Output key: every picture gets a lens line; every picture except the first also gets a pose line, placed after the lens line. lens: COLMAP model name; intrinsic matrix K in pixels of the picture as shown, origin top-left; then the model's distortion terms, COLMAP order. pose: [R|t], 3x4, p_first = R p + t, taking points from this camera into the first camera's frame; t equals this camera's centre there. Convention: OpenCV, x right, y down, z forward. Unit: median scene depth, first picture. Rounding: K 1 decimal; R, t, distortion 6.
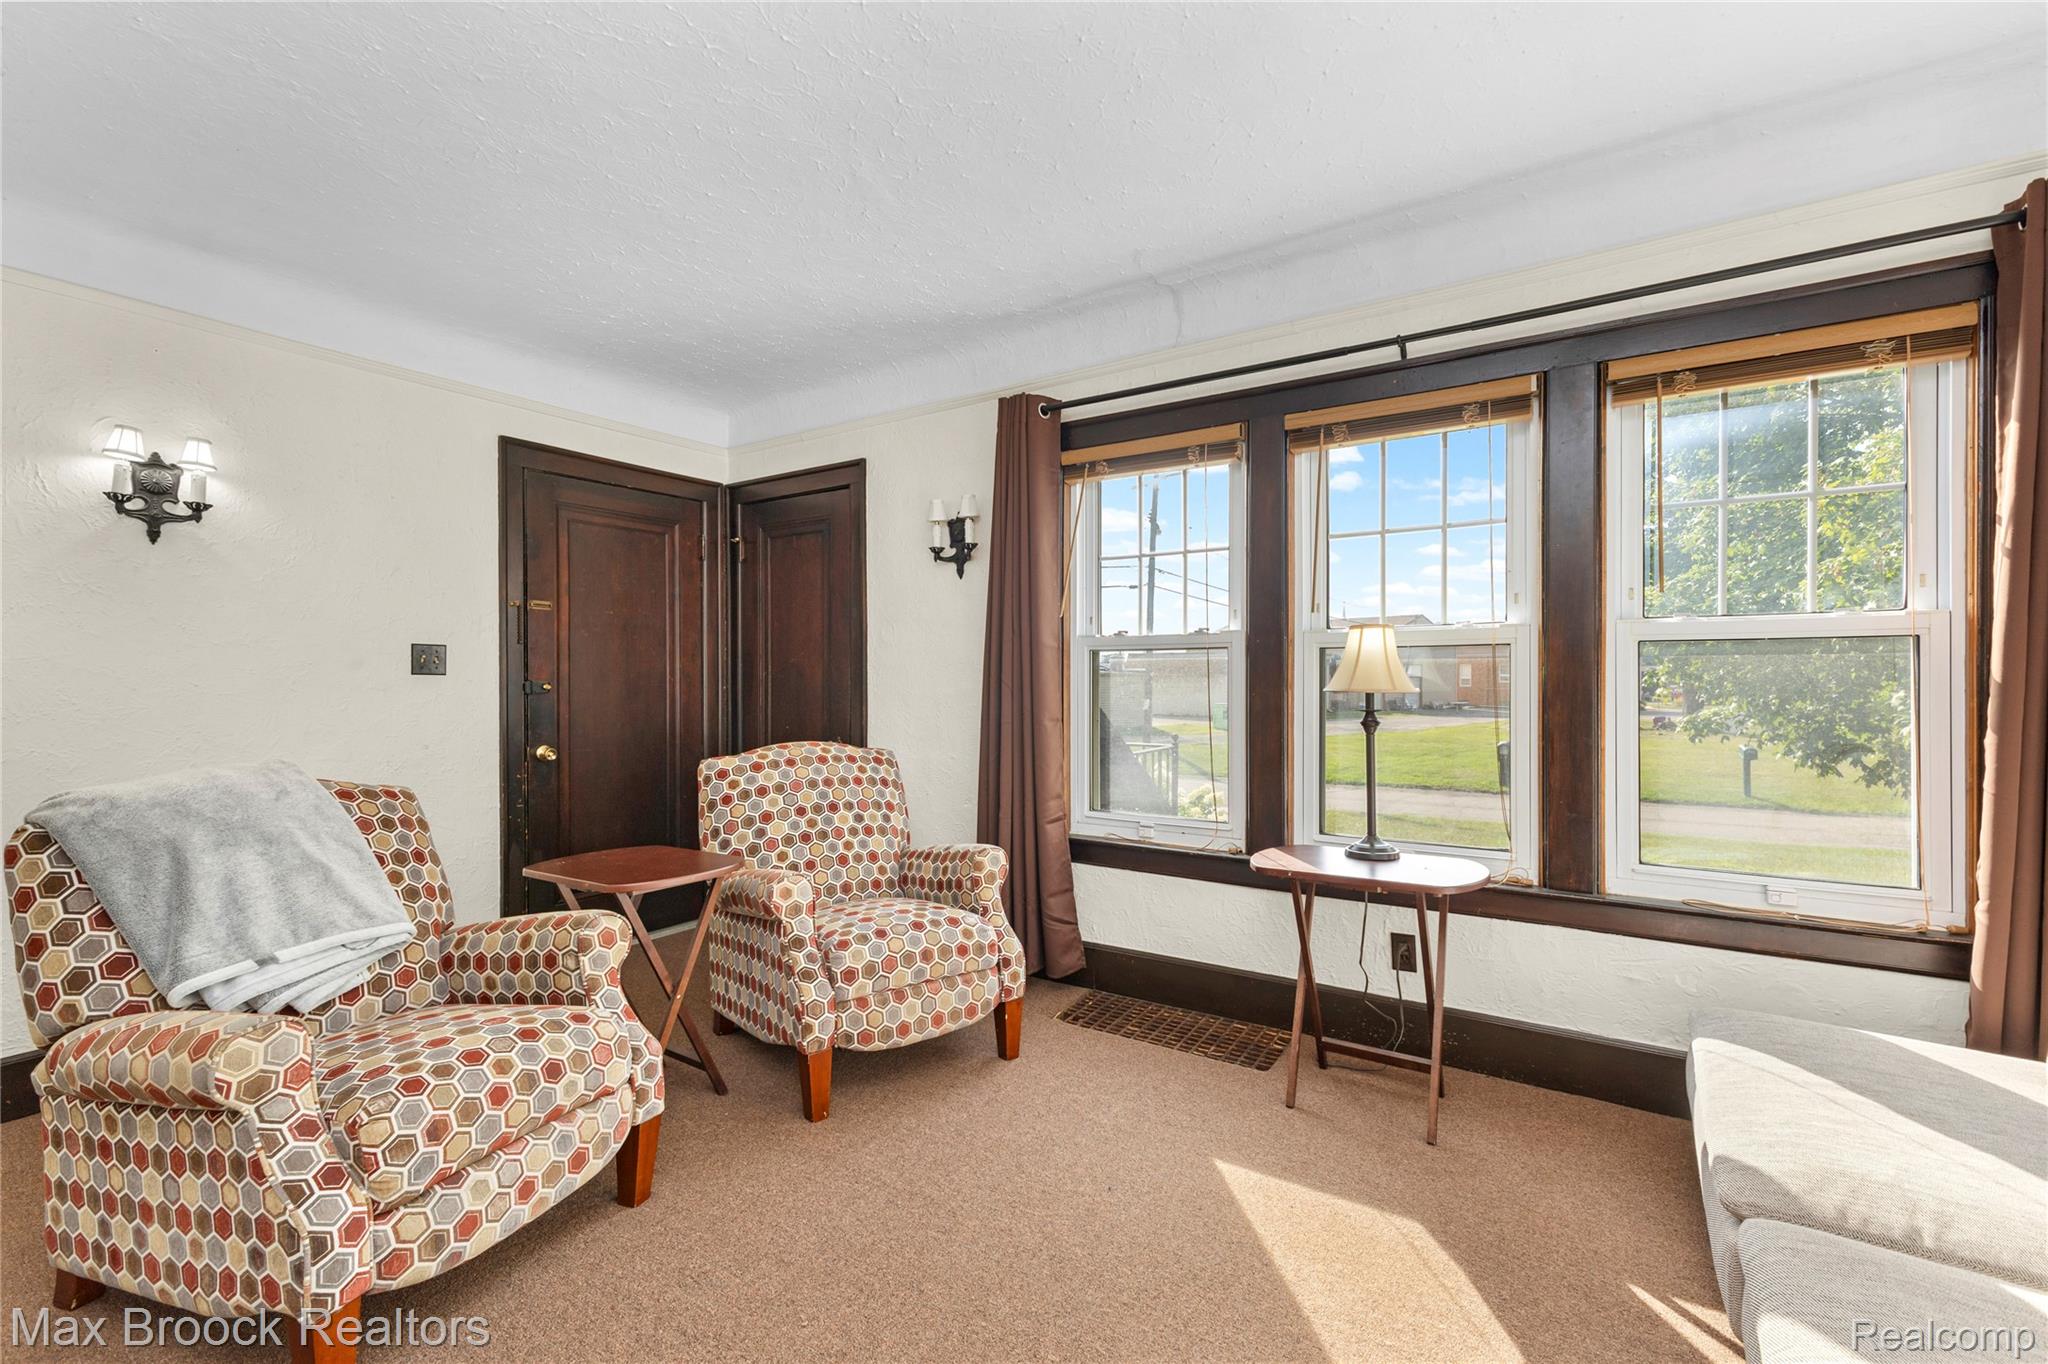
lens RADIAL K [[891.9, 0, 1035.4], [0, 891.9, 679.3], [0, 0, 1]] dist [0.019965, 0.000265]
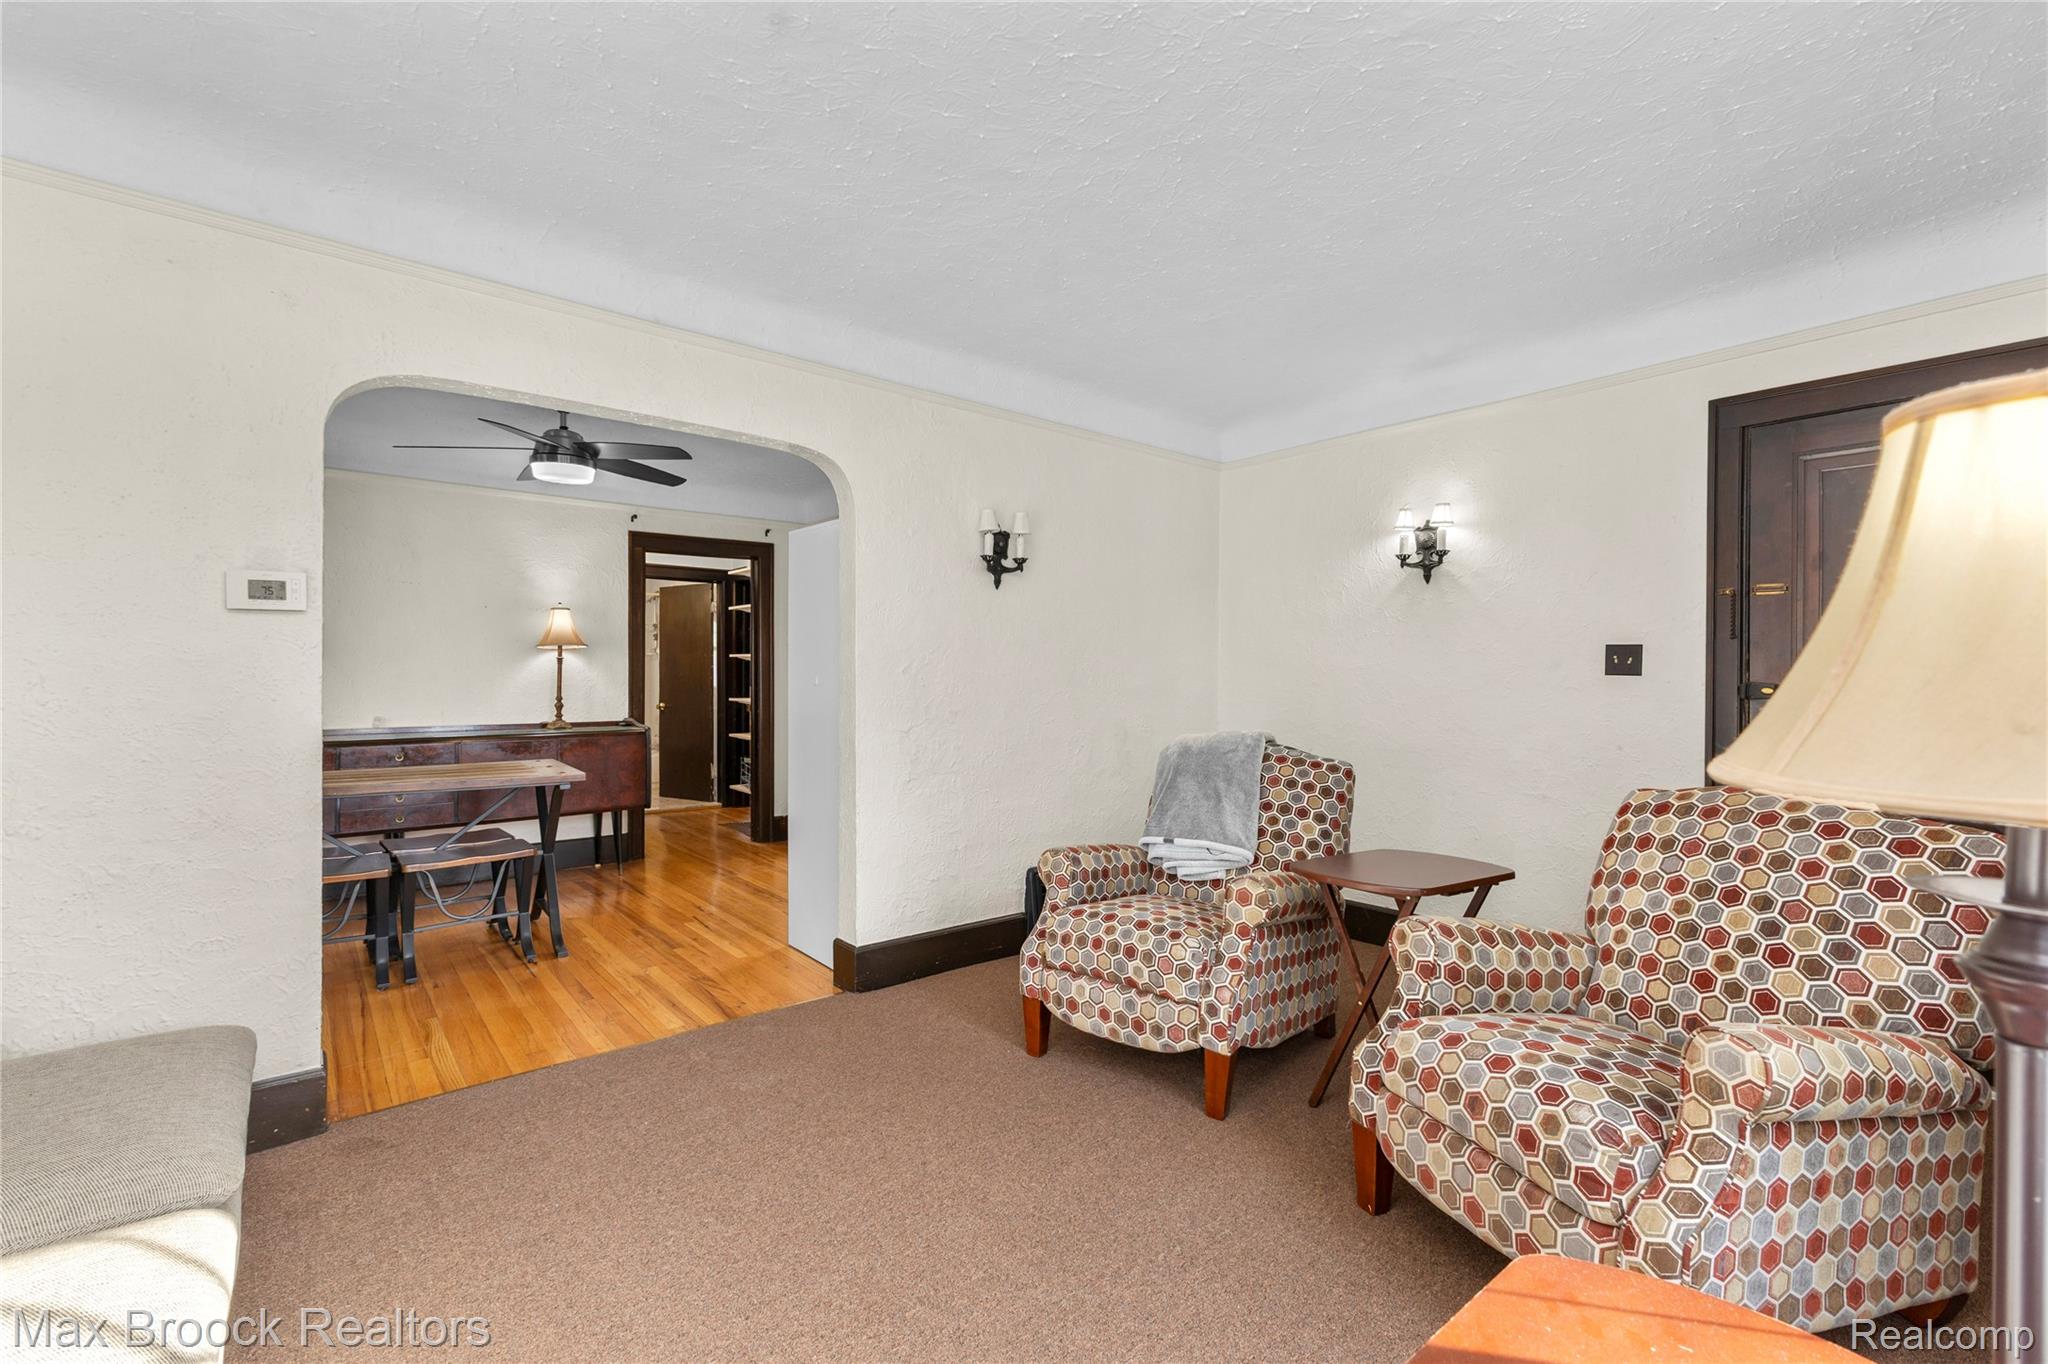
lens RADIAL K [[891.9, 0, 1035.4], [0, 891.9, 679.3], [0, 0, 1]] dist [0.019965, 0.000265]
pose [[-0.296118, 0.007124, -0.955125, 0.568043], [-0.003926, 0.999955, 0.008676, -0.008163], [0.955143, 0.006319, -0.296077, 0.832342]]
